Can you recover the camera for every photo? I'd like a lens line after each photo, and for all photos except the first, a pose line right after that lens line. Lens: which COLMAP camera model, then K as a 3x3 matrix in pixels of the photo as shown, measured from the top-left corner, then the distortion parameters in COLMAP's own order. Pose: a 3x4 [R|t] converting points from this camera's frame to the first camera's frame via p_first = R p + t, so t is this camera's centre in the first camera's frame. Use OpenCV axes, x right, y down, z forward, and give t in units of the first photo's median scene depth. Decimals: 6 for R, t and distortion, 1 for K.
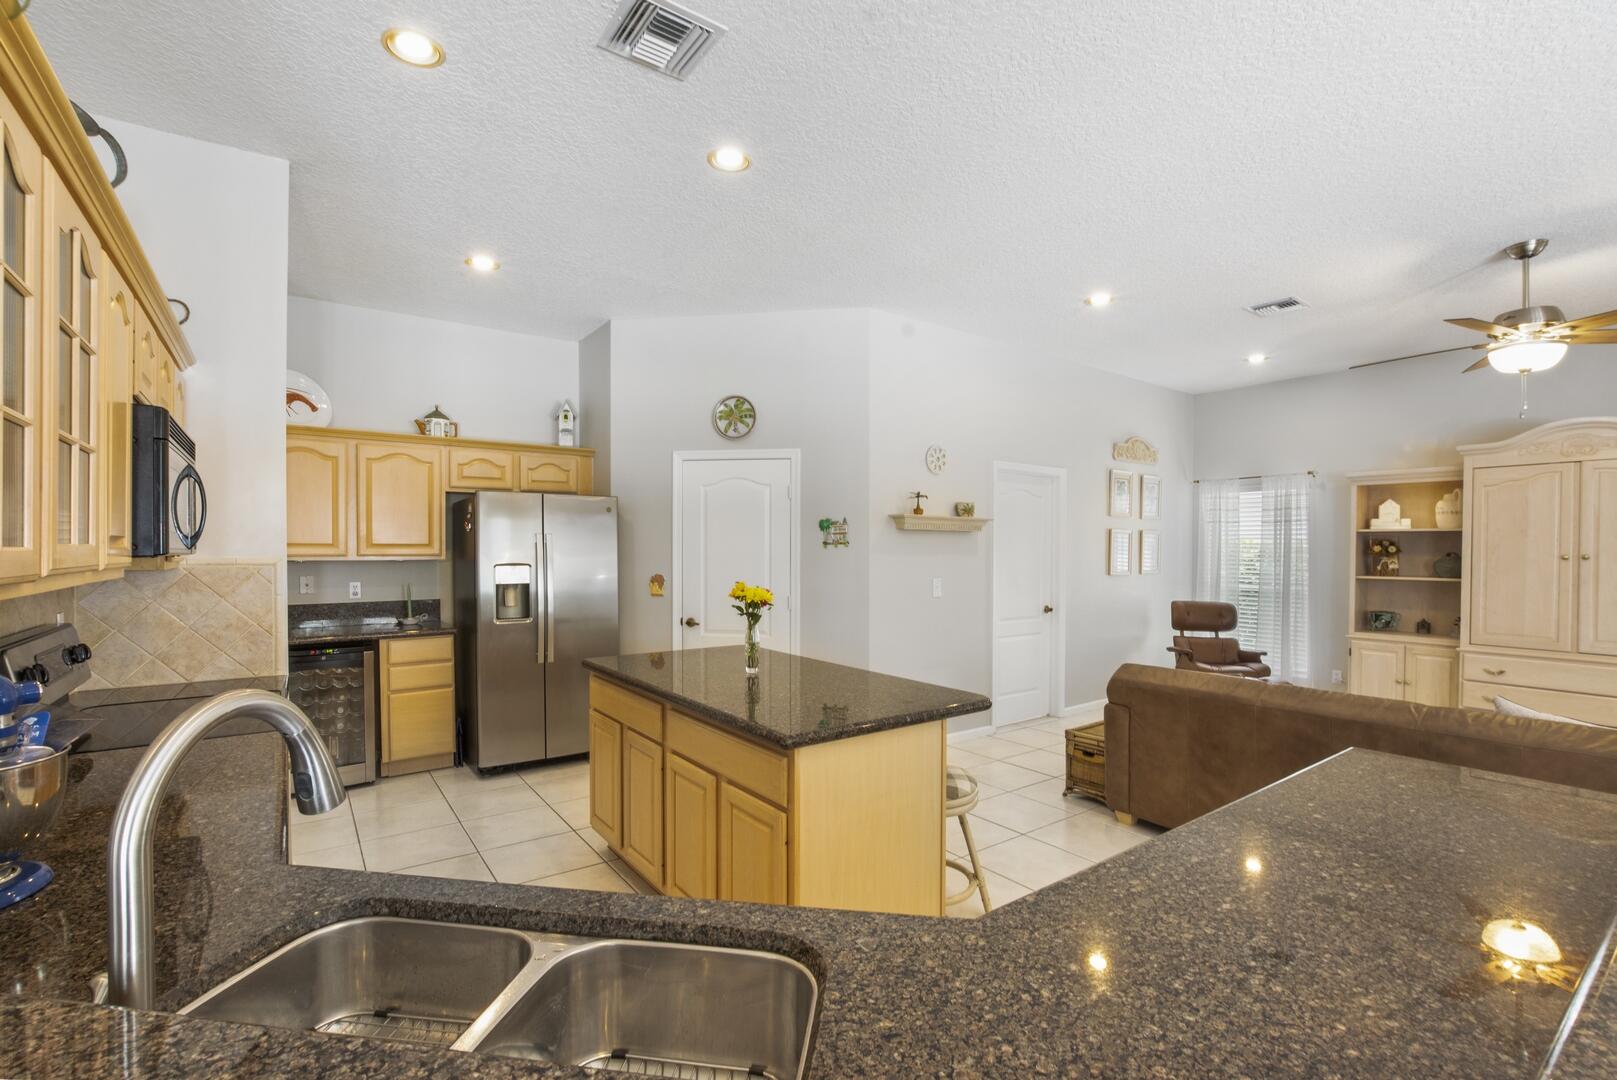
lens RADIAL K [[722.3, 0, 810.5], [0, 722.3, 558.3], [0, 0, 1]] dist [-0.015534, 0.000250]
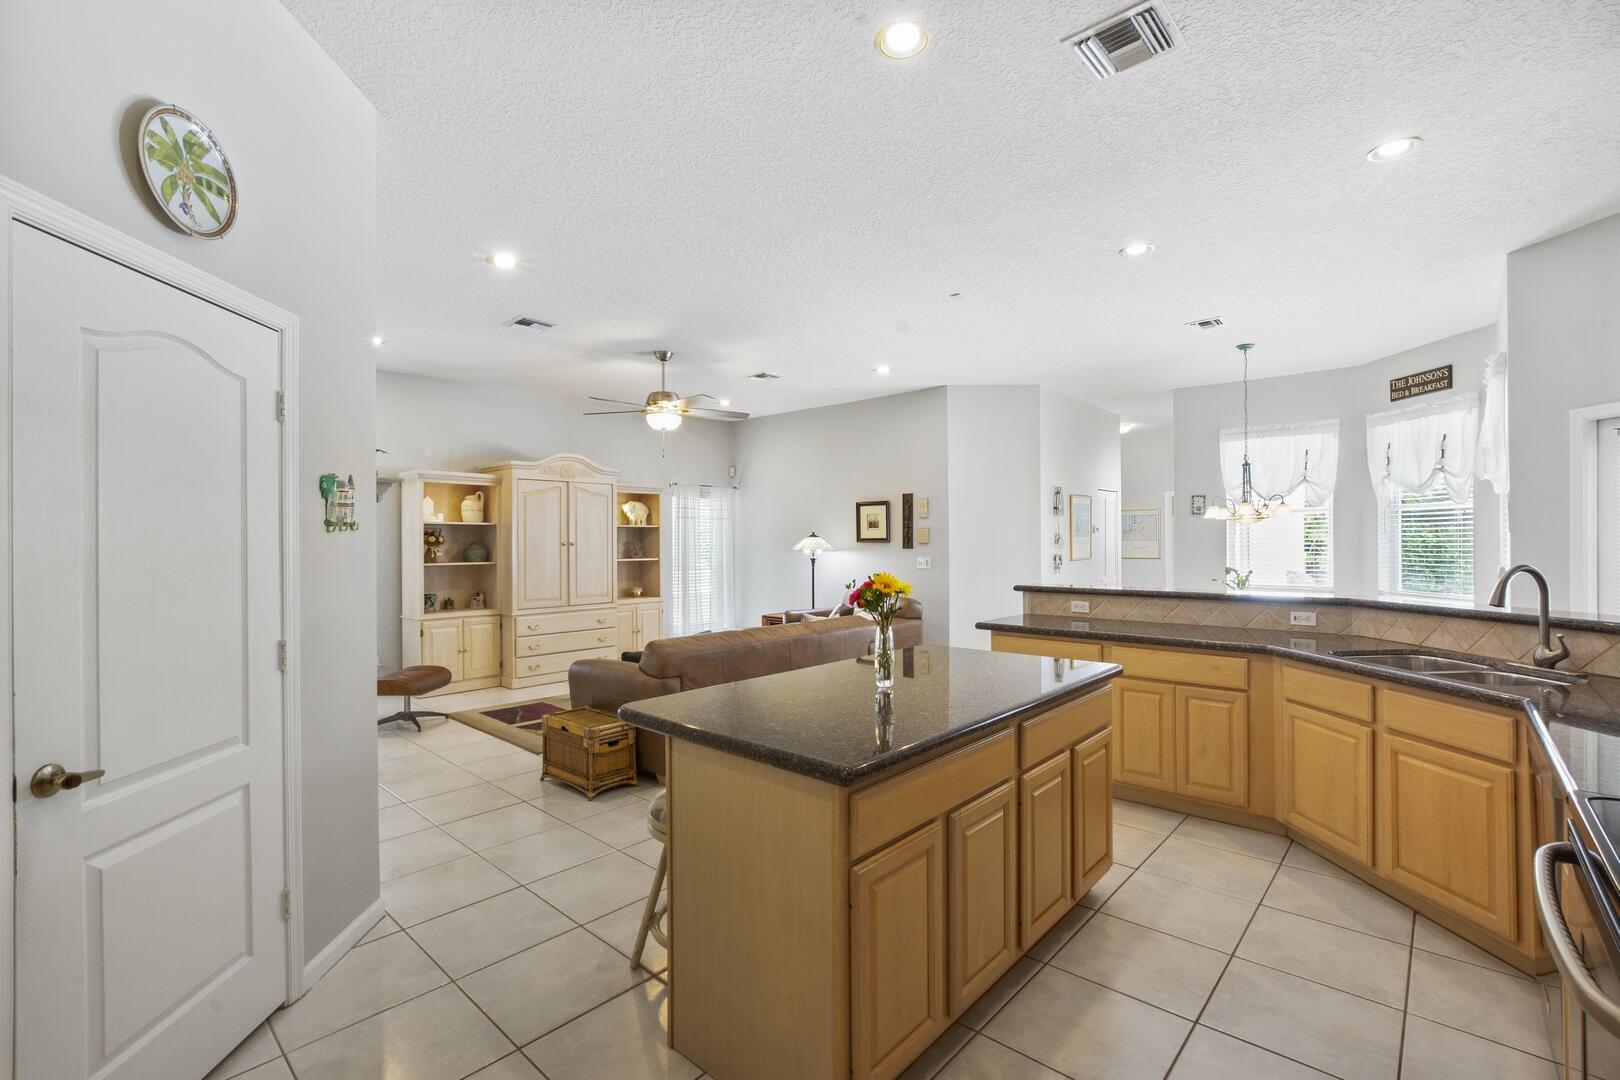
lens RADIAL K [[716.5, 0, 810.0], [0, 716.5, 540.0], [0, 0, 1]] dist [-0.016482, 0.000228]
pose [[-0.207113, 0.000671, 0.978317, -0.512381], [0.021450, 0.999762, 0.003855, -0.004203], [-0.978082, 0.021783, -0.207078, 0.759612]]
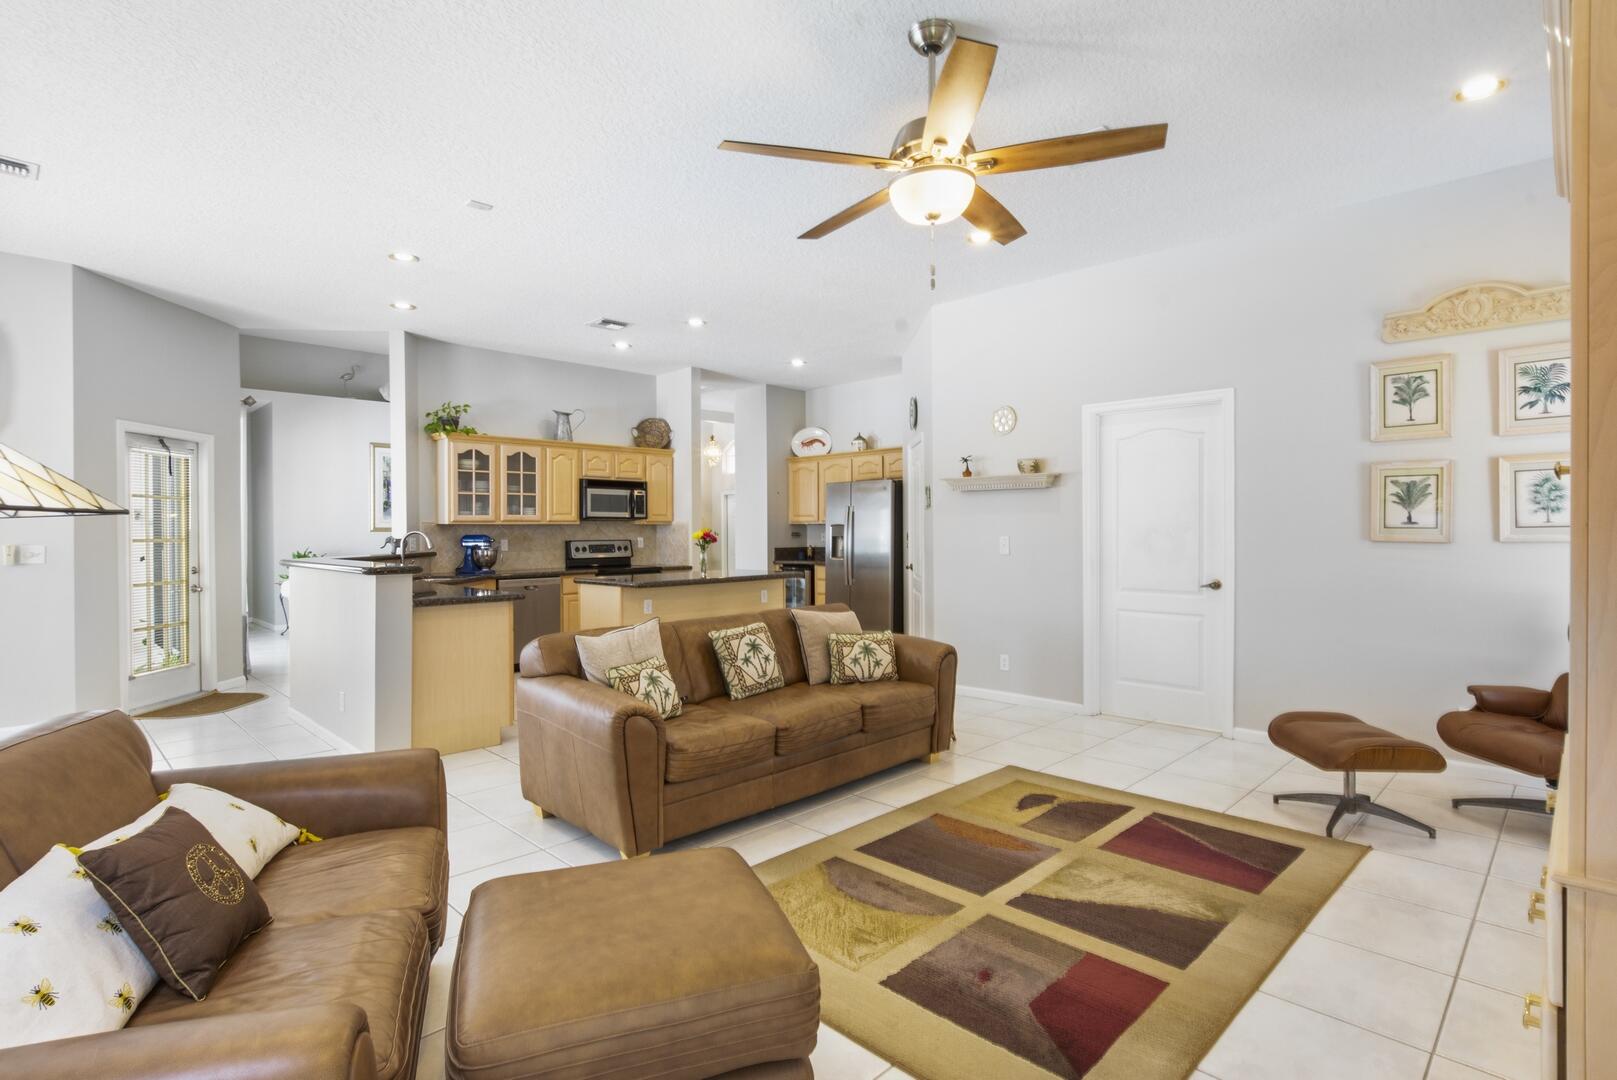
lens RADIAL K [[801.3, 0, 792.1], [0, 801.3, 536.6], [0, 0, 1]] dist [-0.011828, 0.000462]
pose [[0.131871, 0.003736, -0.991260, 1.307783], [-0.009123, 0.999955, 0.002555, 0.029482], [0.991225, 0.008706, 0.131899, 0.574954]]
